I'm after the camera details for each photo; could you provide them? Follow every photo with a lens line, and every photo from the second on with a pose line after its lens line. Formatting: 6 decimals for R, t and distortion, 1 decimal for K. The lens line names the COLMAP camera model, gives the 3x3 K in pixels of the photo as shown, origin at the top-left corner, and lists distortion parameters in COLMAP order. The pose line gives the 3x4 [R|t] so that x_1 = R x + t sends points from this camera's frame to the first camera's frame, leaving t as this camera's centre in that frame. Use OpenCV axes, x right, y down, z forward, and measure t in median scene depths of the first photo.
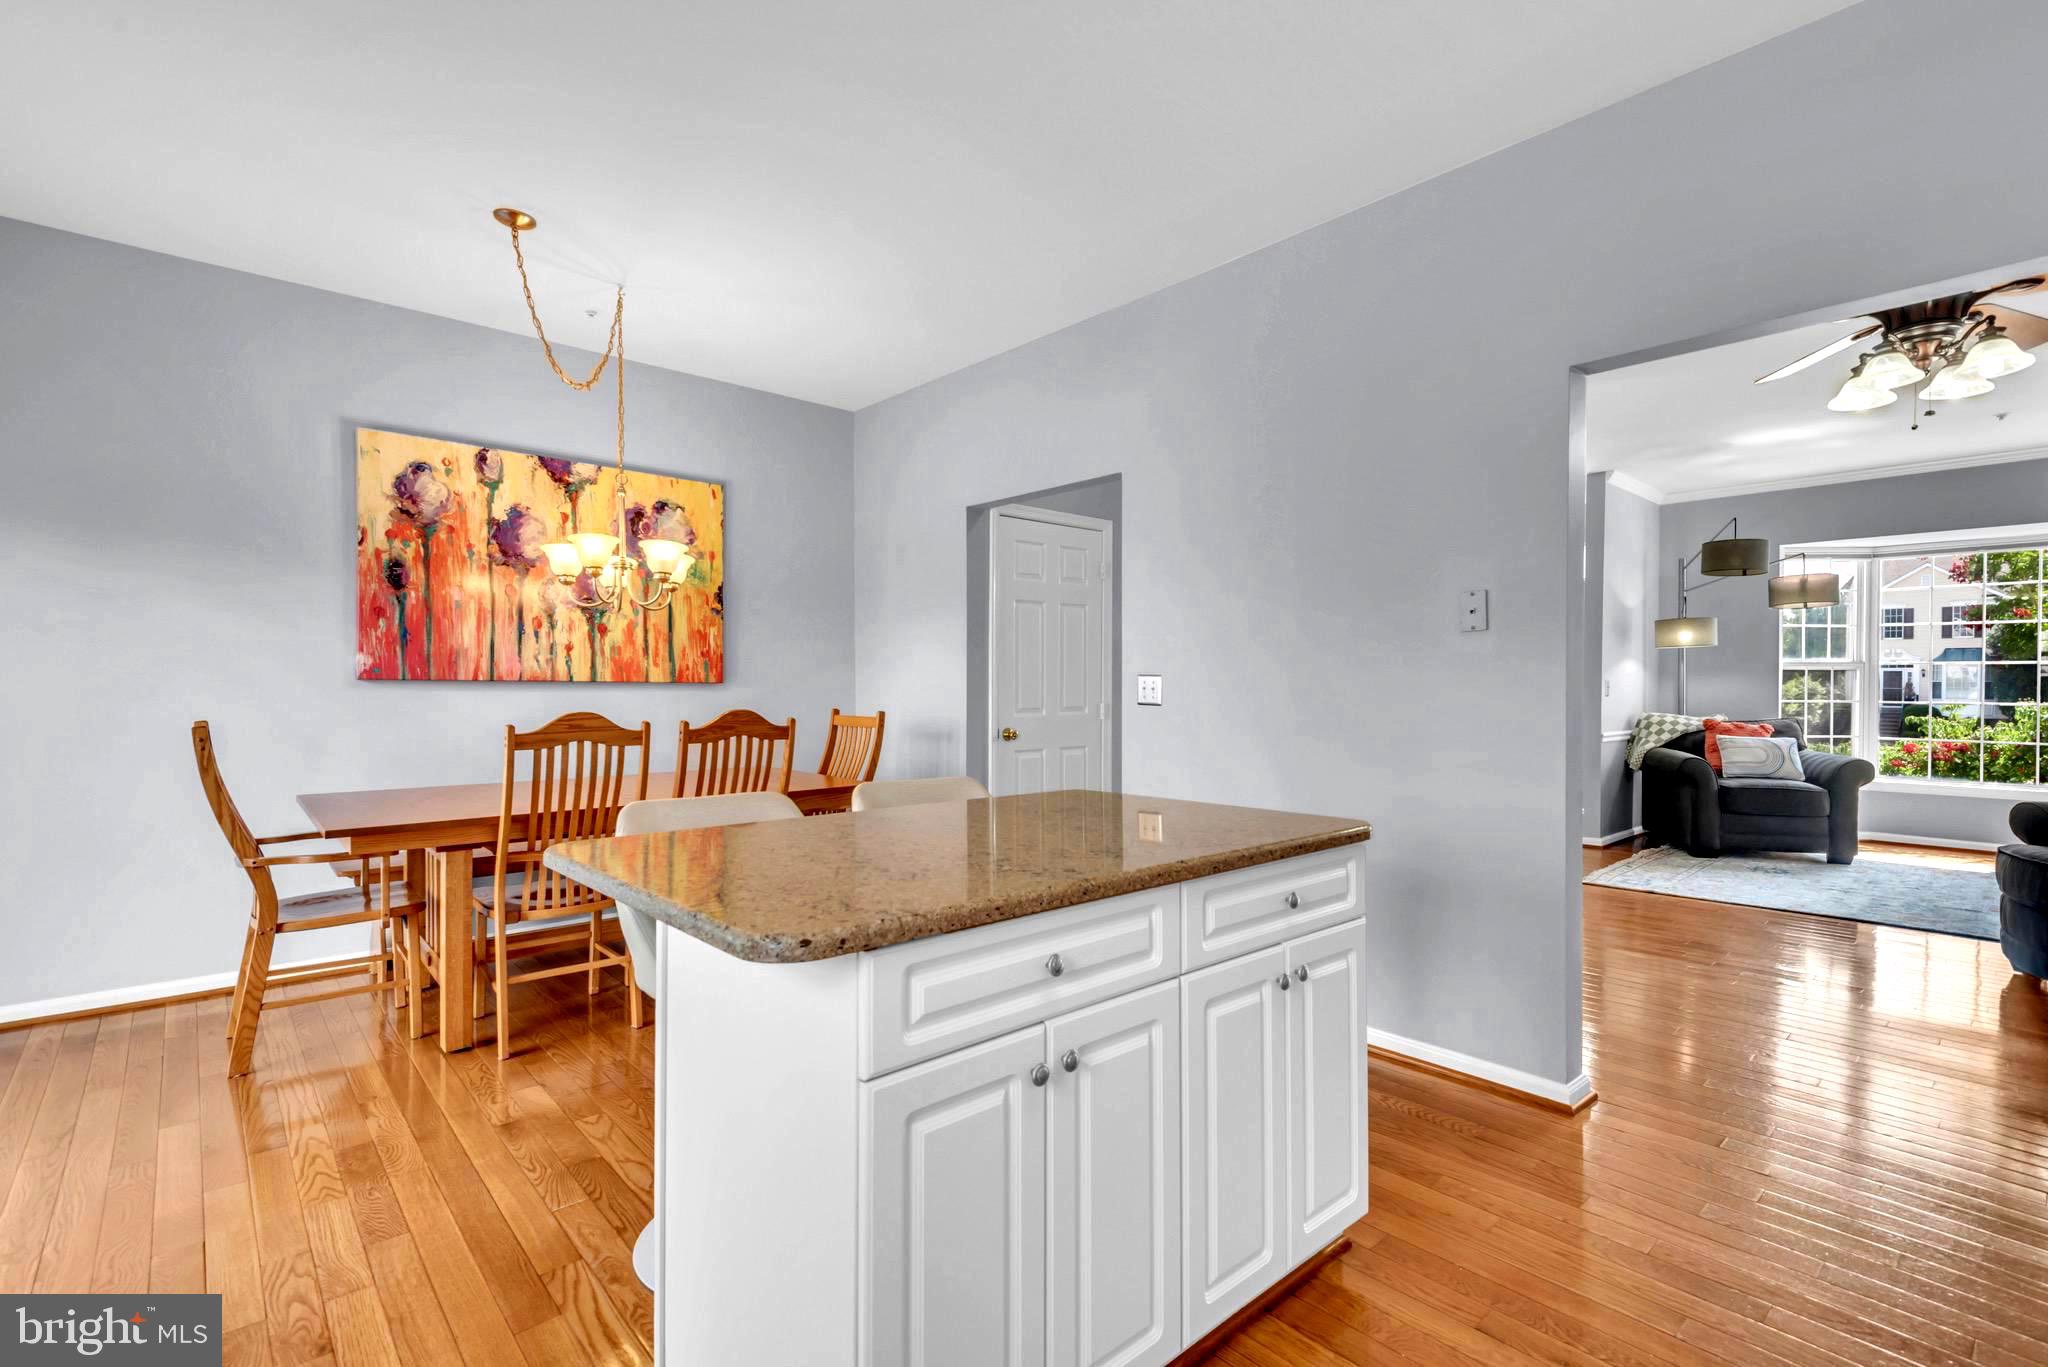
lens RADIAL K [[921.7, 0, 1021.6], [0, 921.7, 692.6], [0, 0, 1]] dist [0.028330, -0.013800]
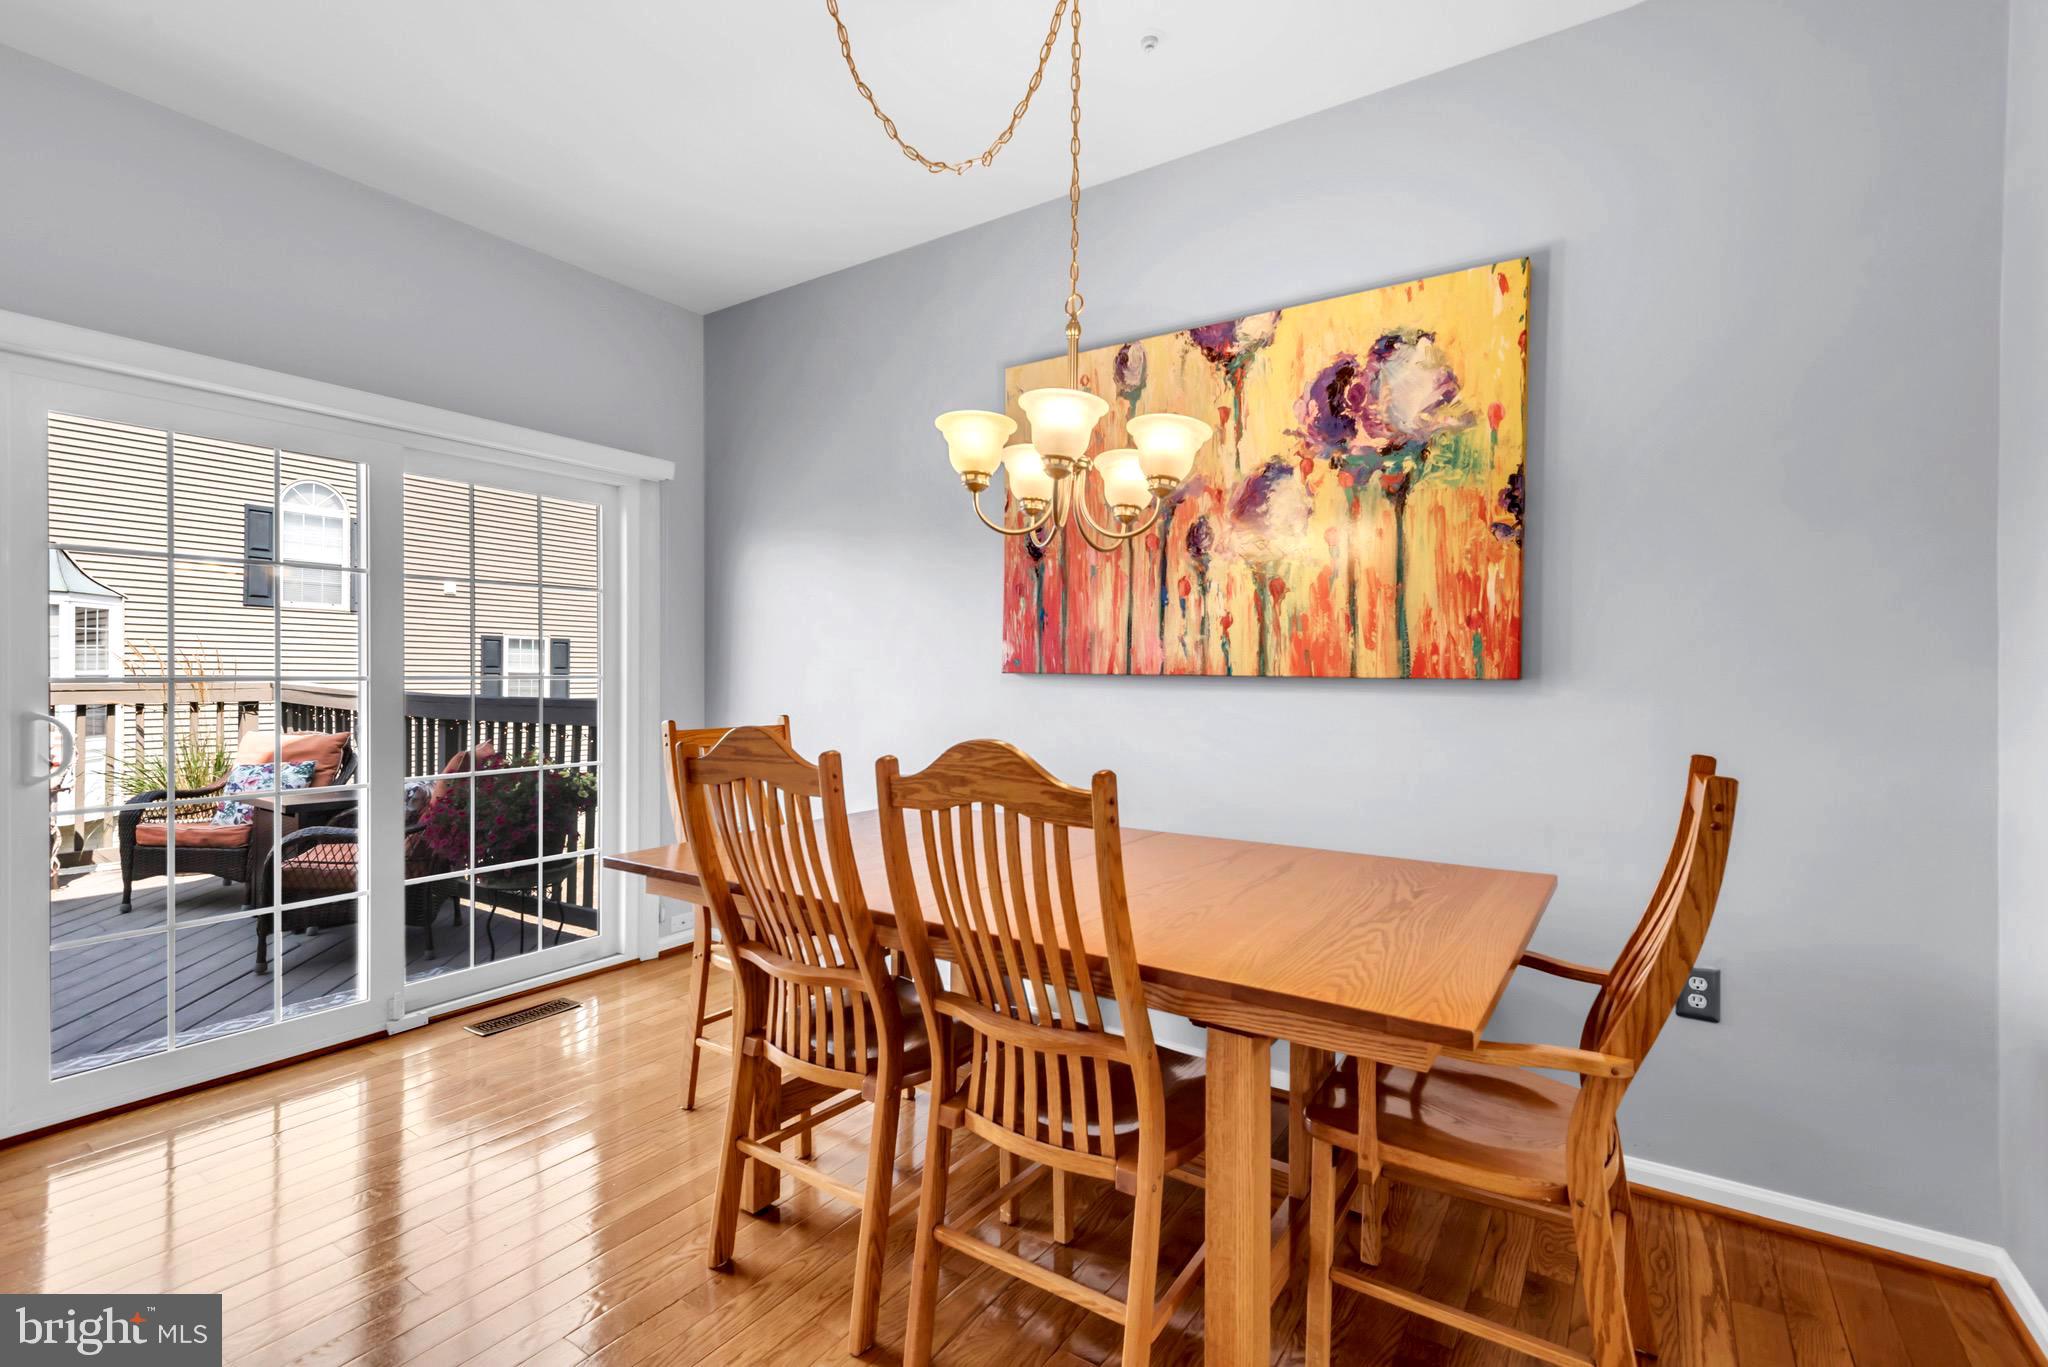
lens RADIAL K [[921.7, 0, 996.5], [0, 921.7, 679.4], [0, 0, 1]] dist [0.028330, -0.013800]
pose [[0.236194, 0.003895, -0.971698, 0.070453], [-0.017506, 0.999847, -0.000247, -0.006354], [0.971548, 0.017069, 0.236226, 0.634896]]
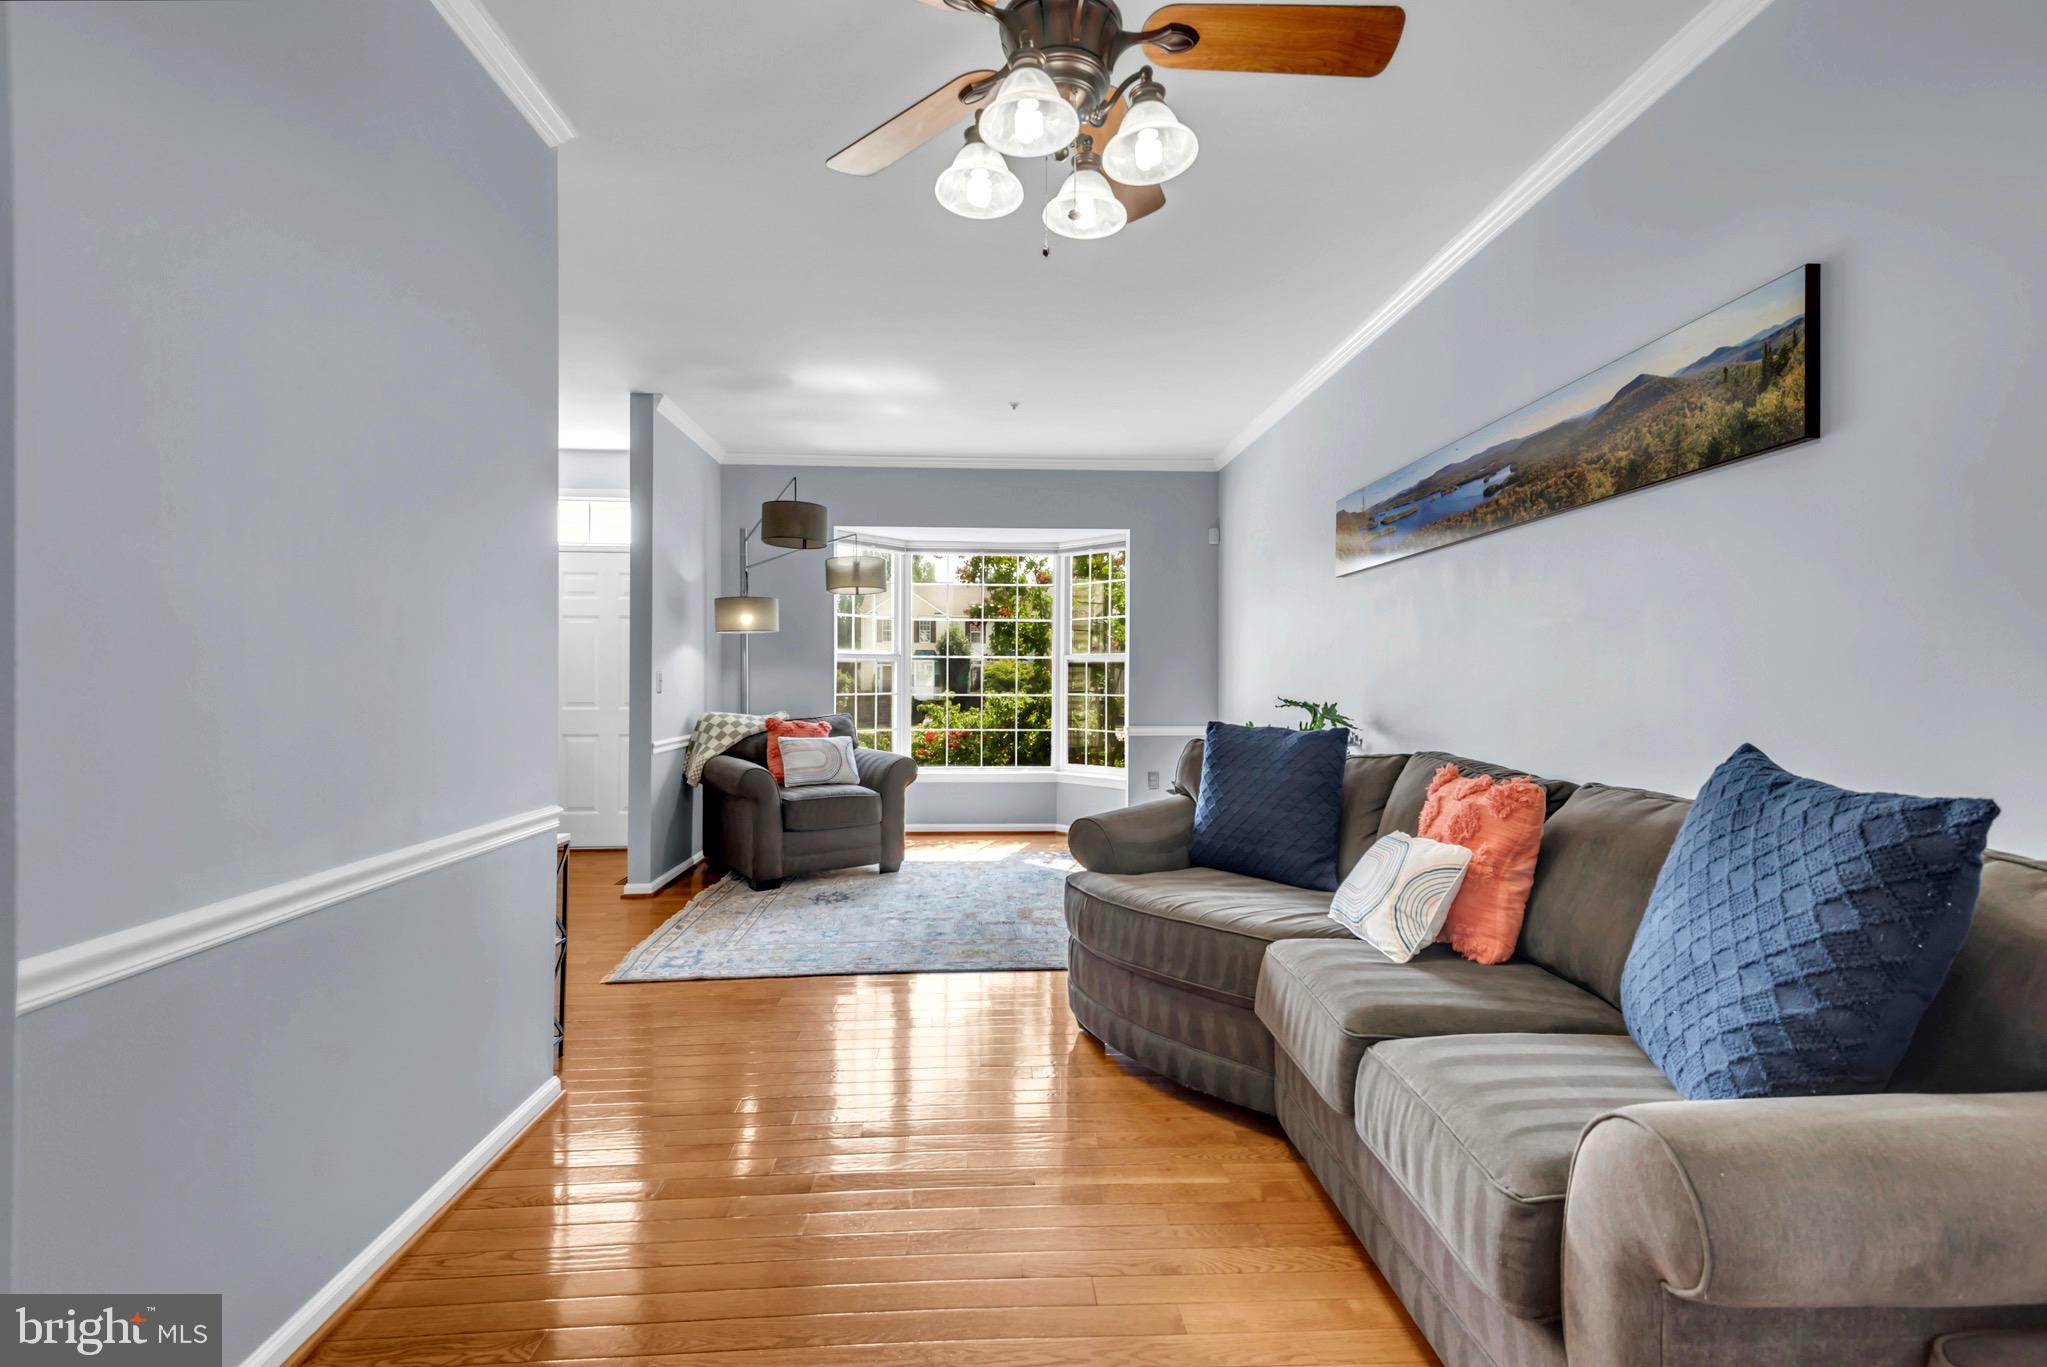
lens RADIAL K [[921.2, 0, 1024.3], [0, 921.2, 679.3], [0, 0, 1]] dist [0.028330, -0.013800]
pose [[0.621202, -0.001243, 0.783650, 0.320511], [0.005969, 0.999977, -0.003145, -0.003920], [-0.783628, 0.006631, 0.621195, 0.428410]]
